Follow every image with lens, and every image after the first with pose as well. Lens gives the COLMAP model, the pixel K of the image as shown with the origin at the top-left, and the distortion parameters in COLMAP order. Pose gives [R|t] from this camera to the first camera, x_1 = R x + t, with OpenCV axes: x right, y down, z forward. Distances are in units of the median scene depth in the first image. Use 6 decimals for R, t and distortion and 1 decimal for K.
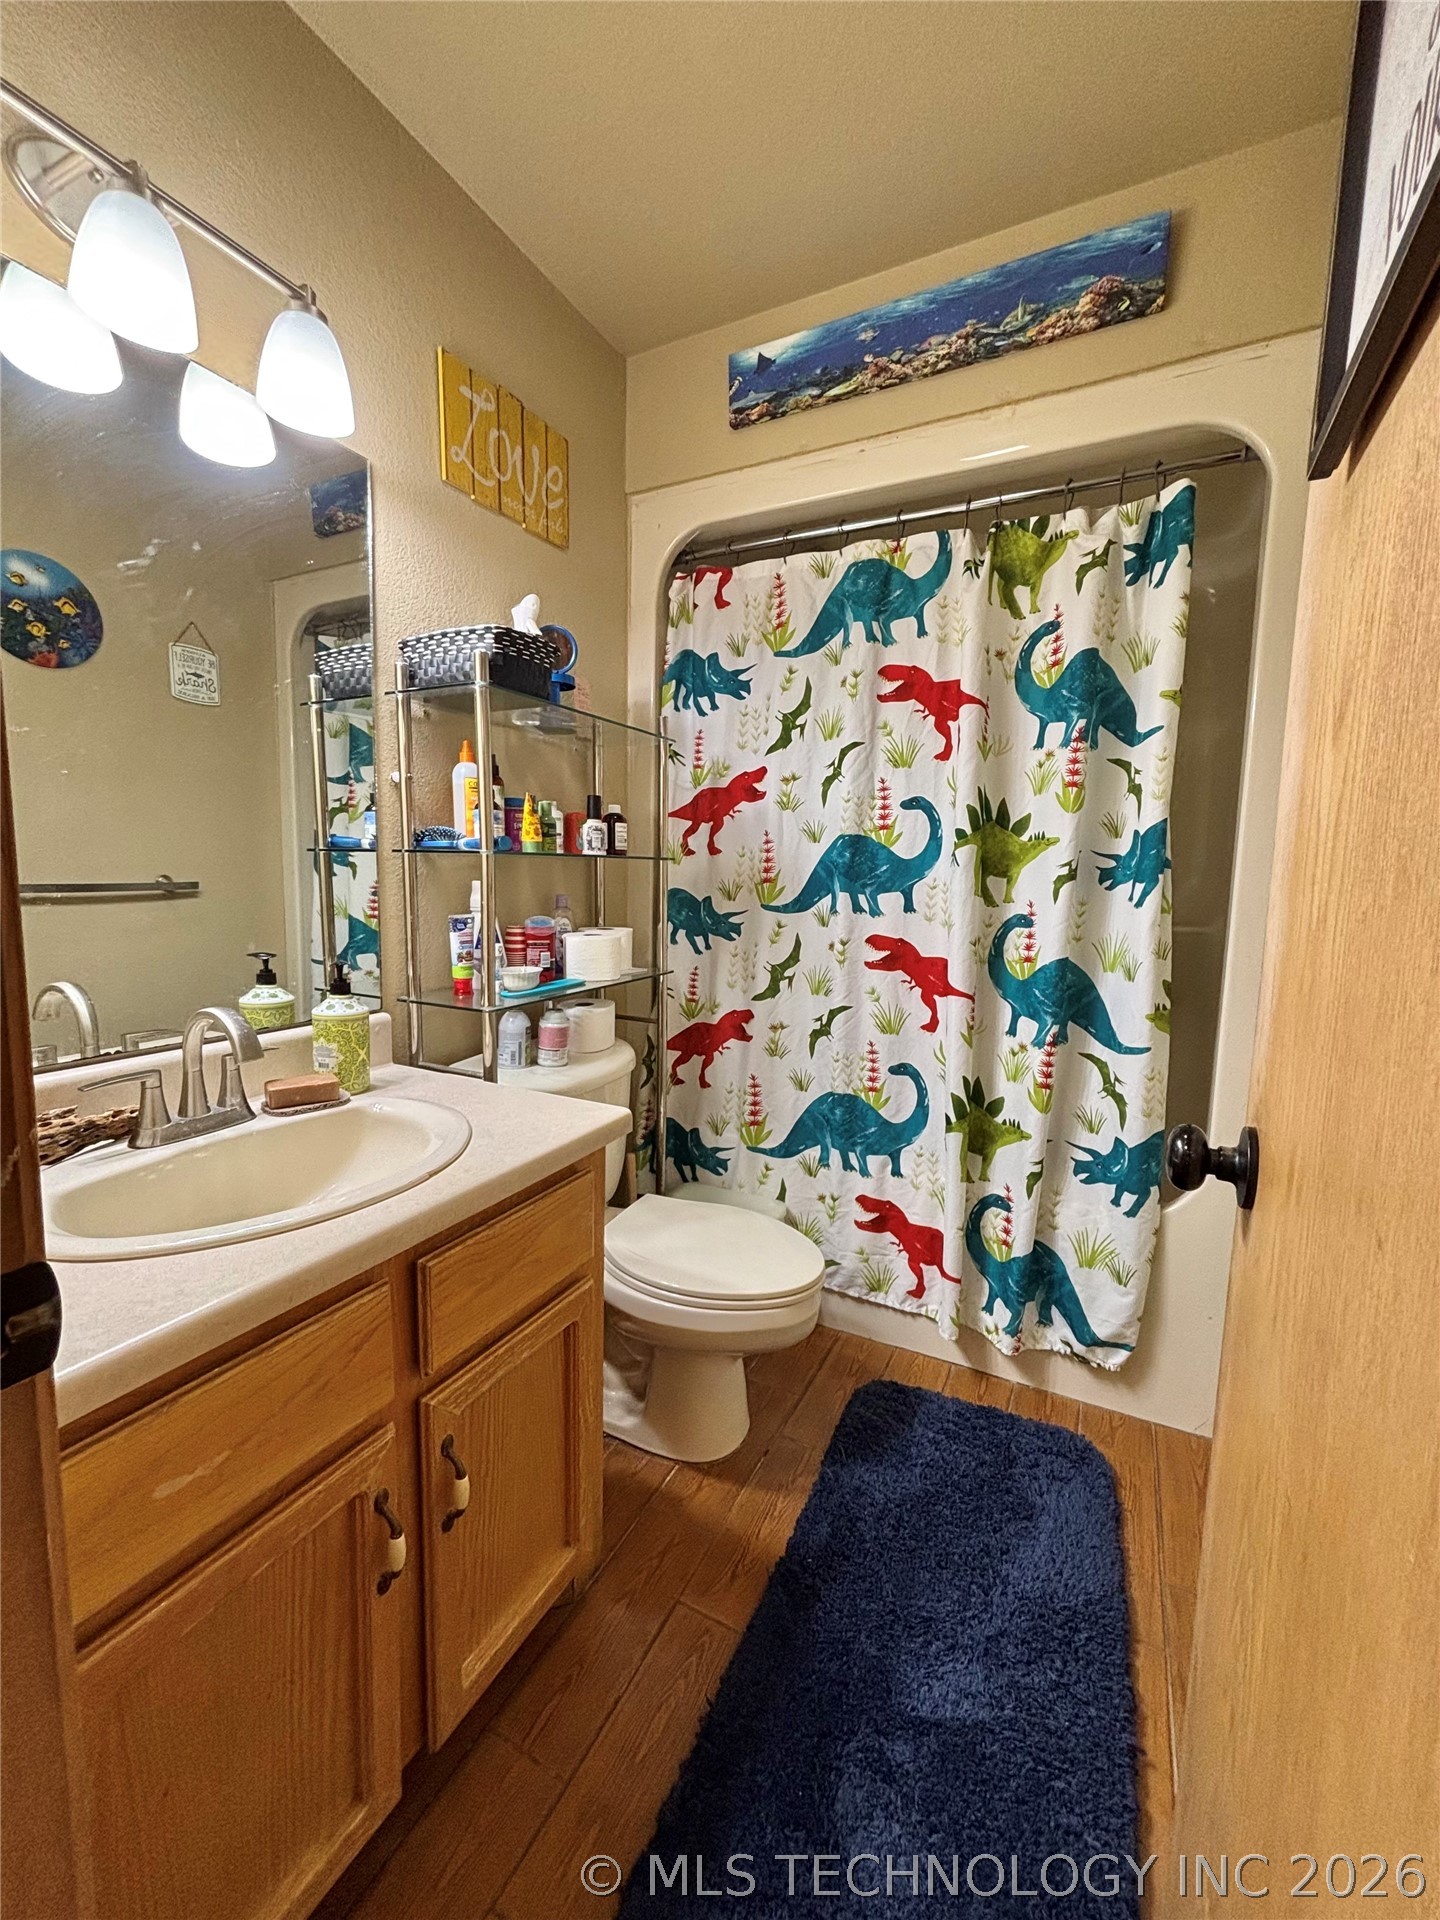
lens RADIAL K [[774.7, 0, 720.0], [0, 774.7, 960.0], [0, 0, 1]] dist [0.000336, 0.000453]
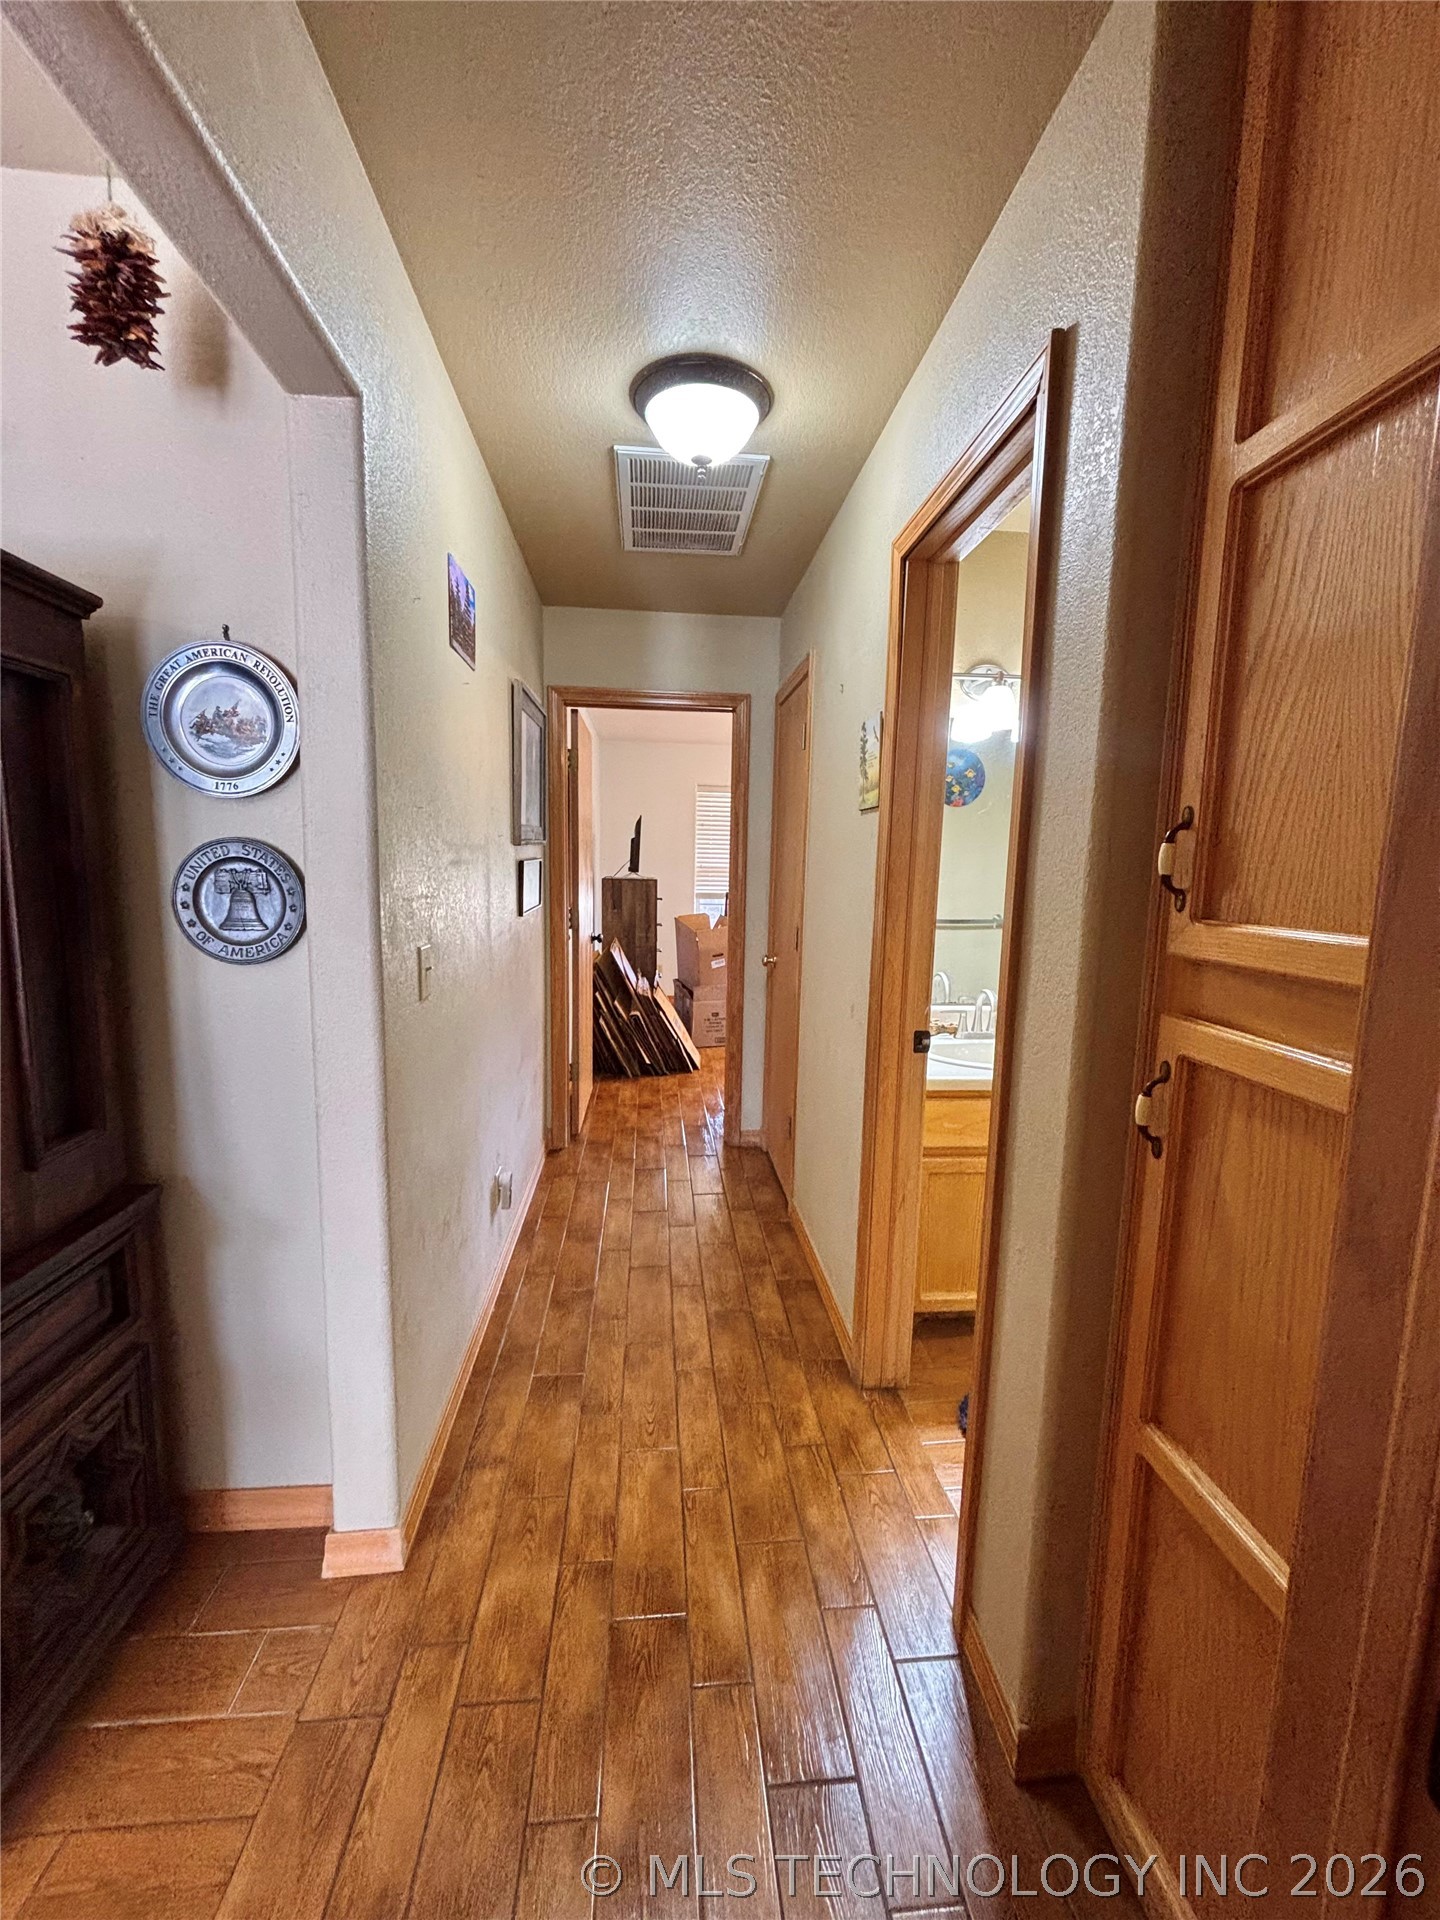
lens RADIAL K [[774.7, 0, 720.0], [0, 774.7, 960.0], [0, 0, 1]] dist [0.000336, 0.000453]
pose [[0.539367, 0.093068, -0.836912, 1.044705], [-0.102827, 0.993715, 0.044236, -0.068920], [0.835769, 0.062197, 0.545547, -1.186109]]
